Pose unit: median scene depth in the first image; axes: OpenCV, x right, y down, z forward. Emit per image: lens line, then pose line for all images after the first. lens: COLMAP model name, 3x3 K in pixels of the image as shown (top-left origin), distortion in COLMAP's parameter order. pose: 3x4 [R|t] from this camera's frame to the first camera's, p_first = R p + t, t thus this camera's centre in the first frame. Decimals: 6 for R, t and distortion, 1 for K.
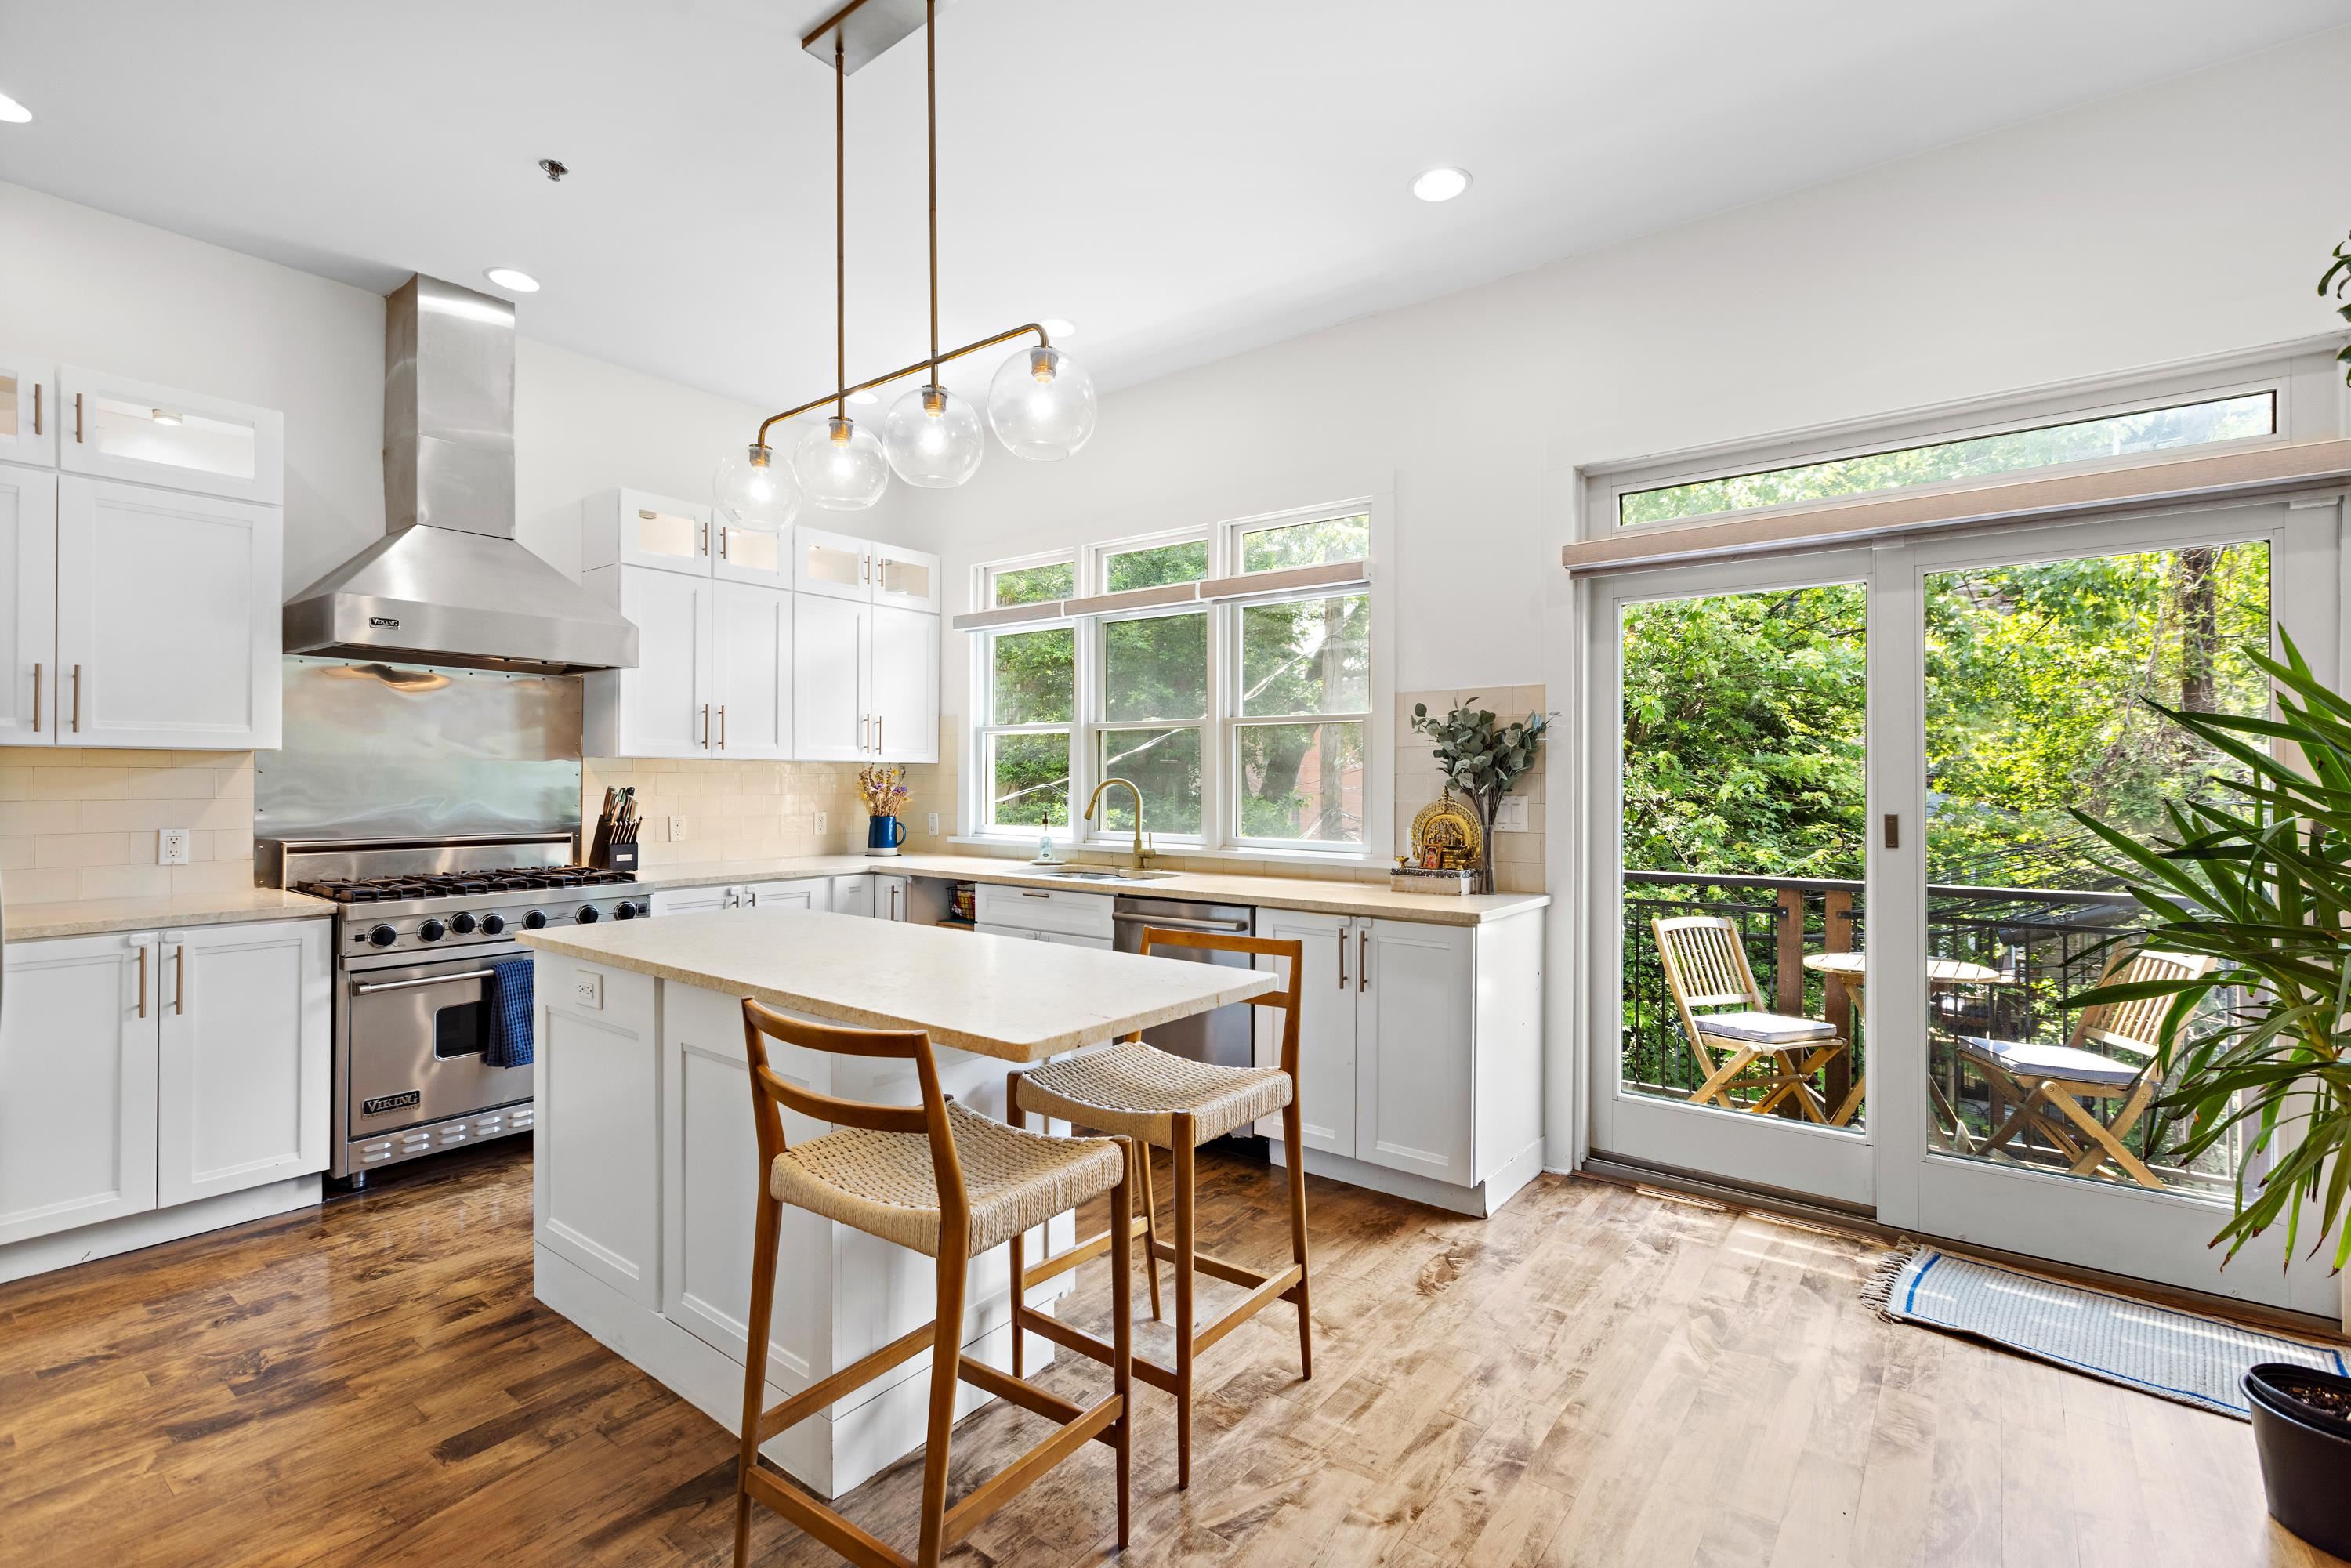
lens RADIAL K [[1053.9, 0, 1178.8], [0, 1053.9, 780.3], [0, 0, 1]] dist [0.003998, -0.000564]
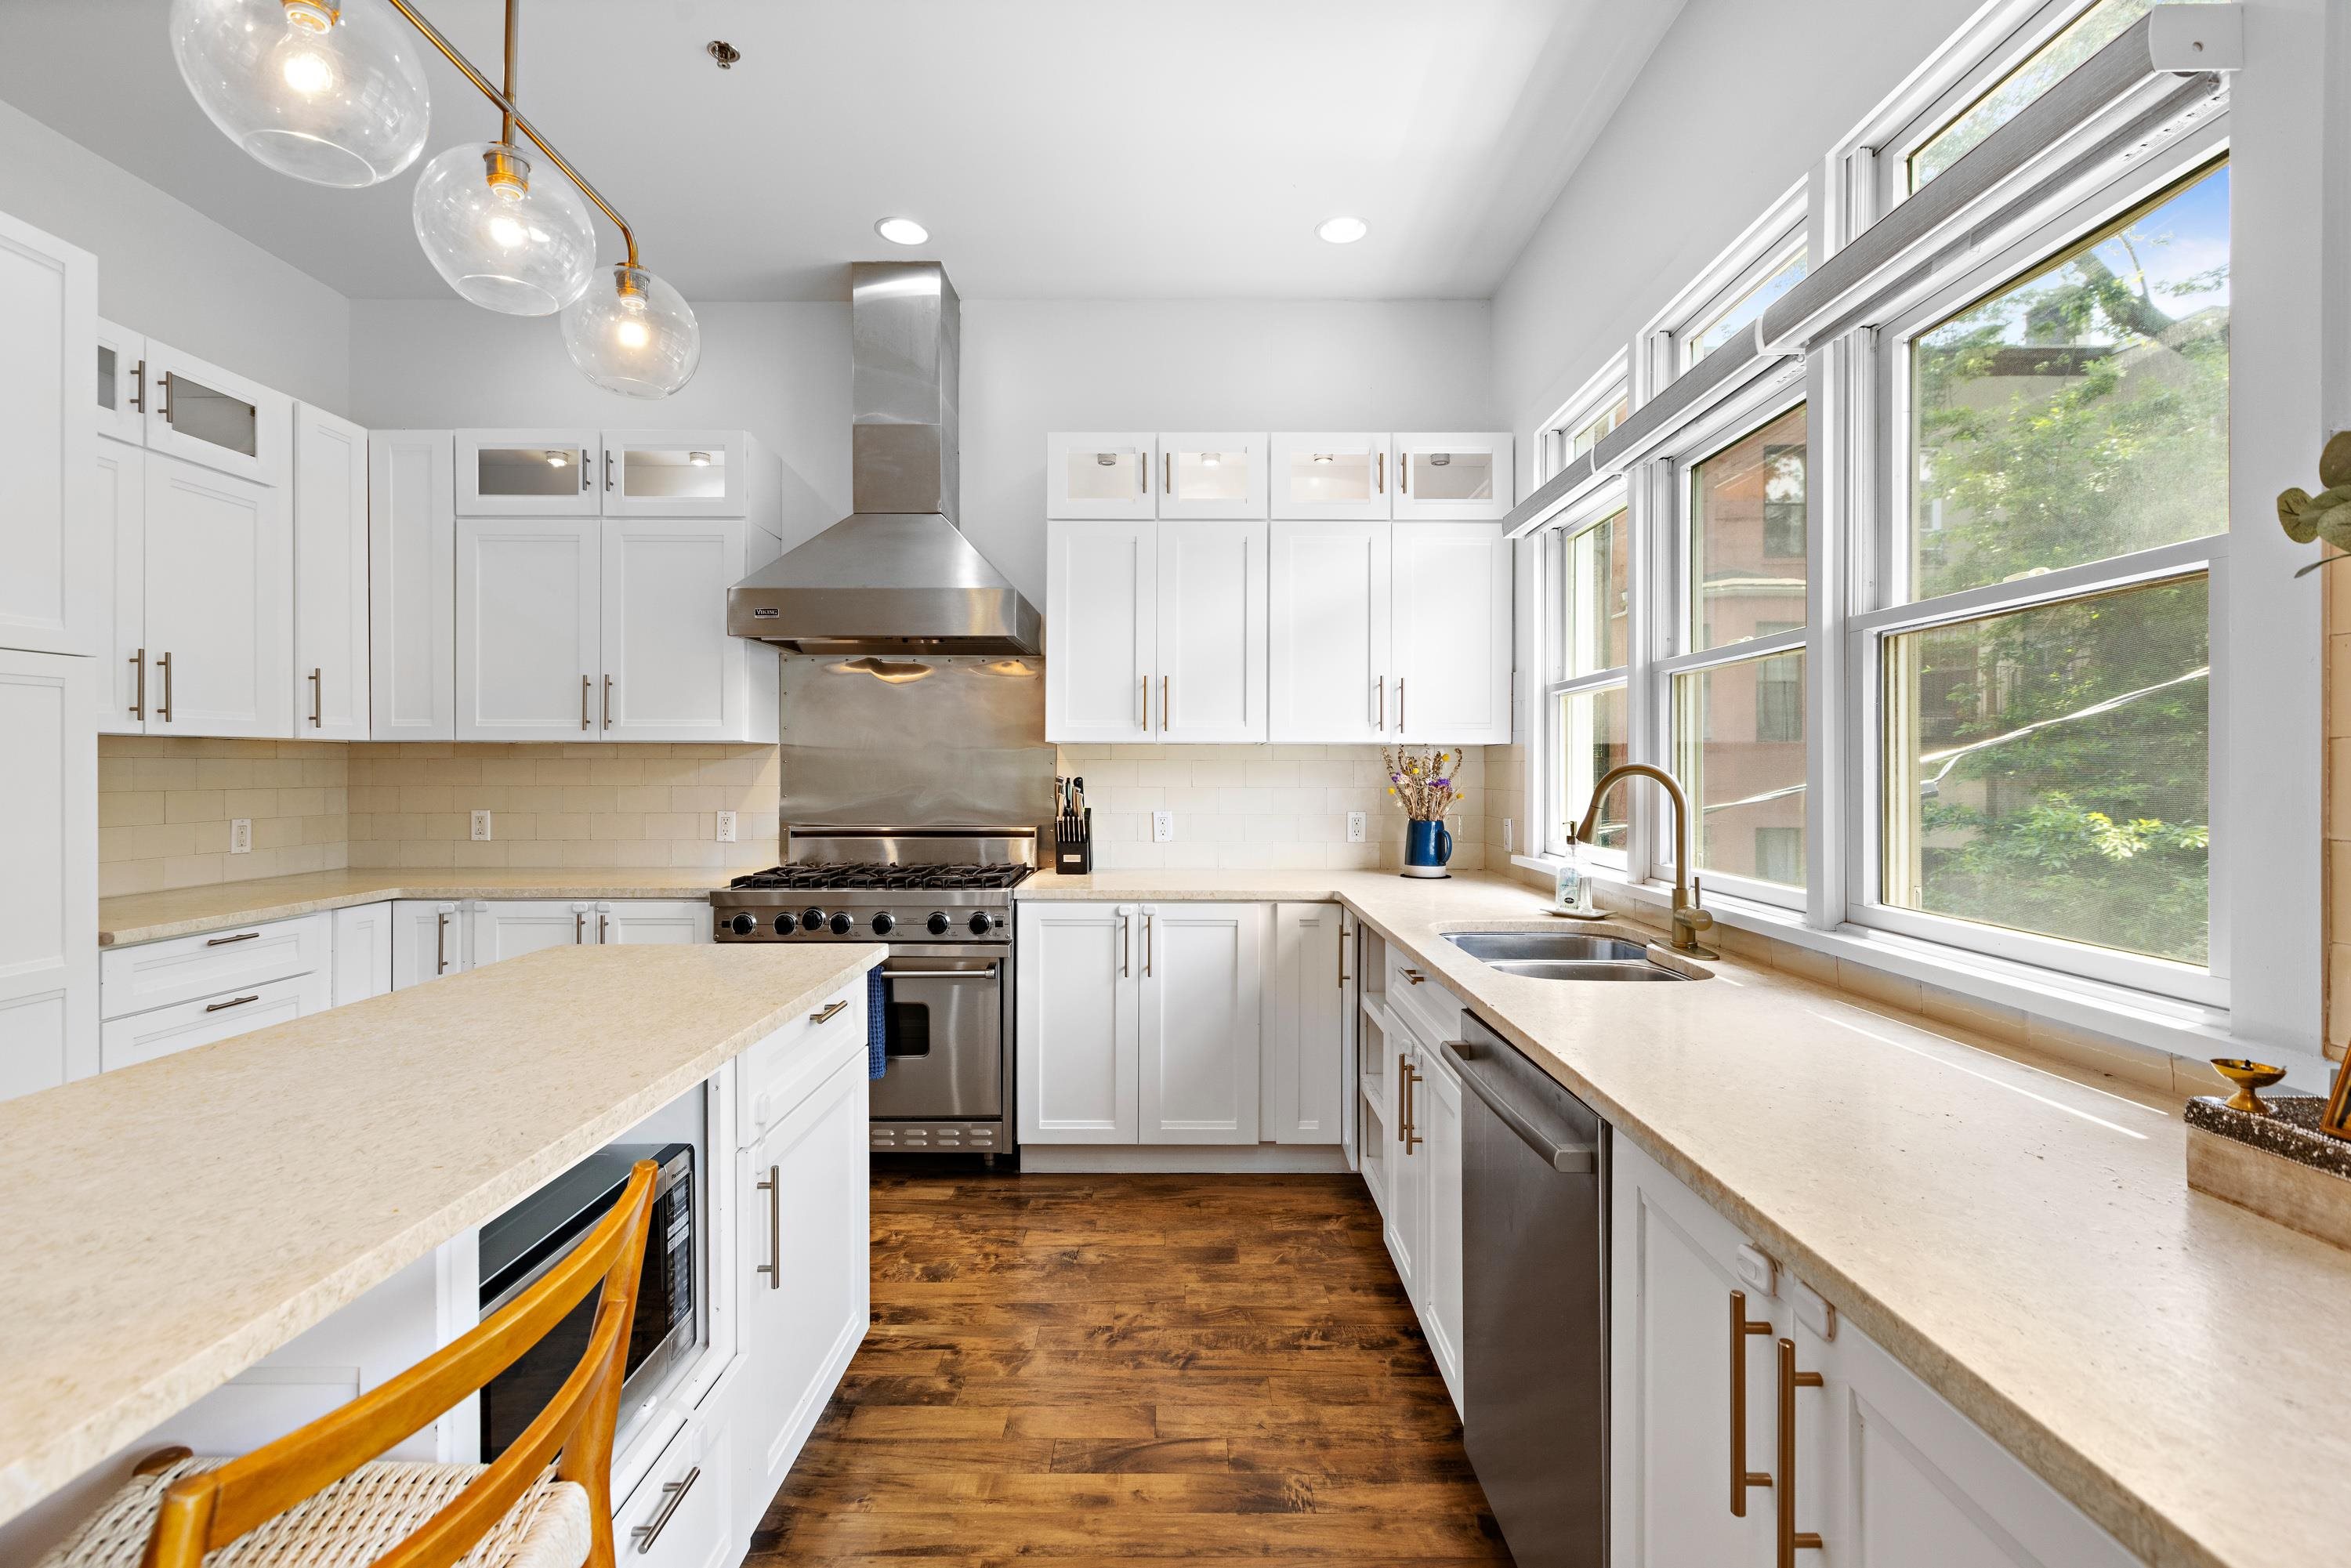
lens RADIAL K [[1052.1, 0, 1174.9], [0, 1052.1, 769.8], [0, 0, 1]] dist [0.001430, -0.000021]
pose [[0.606487, -0.002862, -0.795089, 0.267250], [0.000207, 0.999994, -0.003441, 0.004101], [0.795094, 0.001922, 0.606484, 0.670728]]
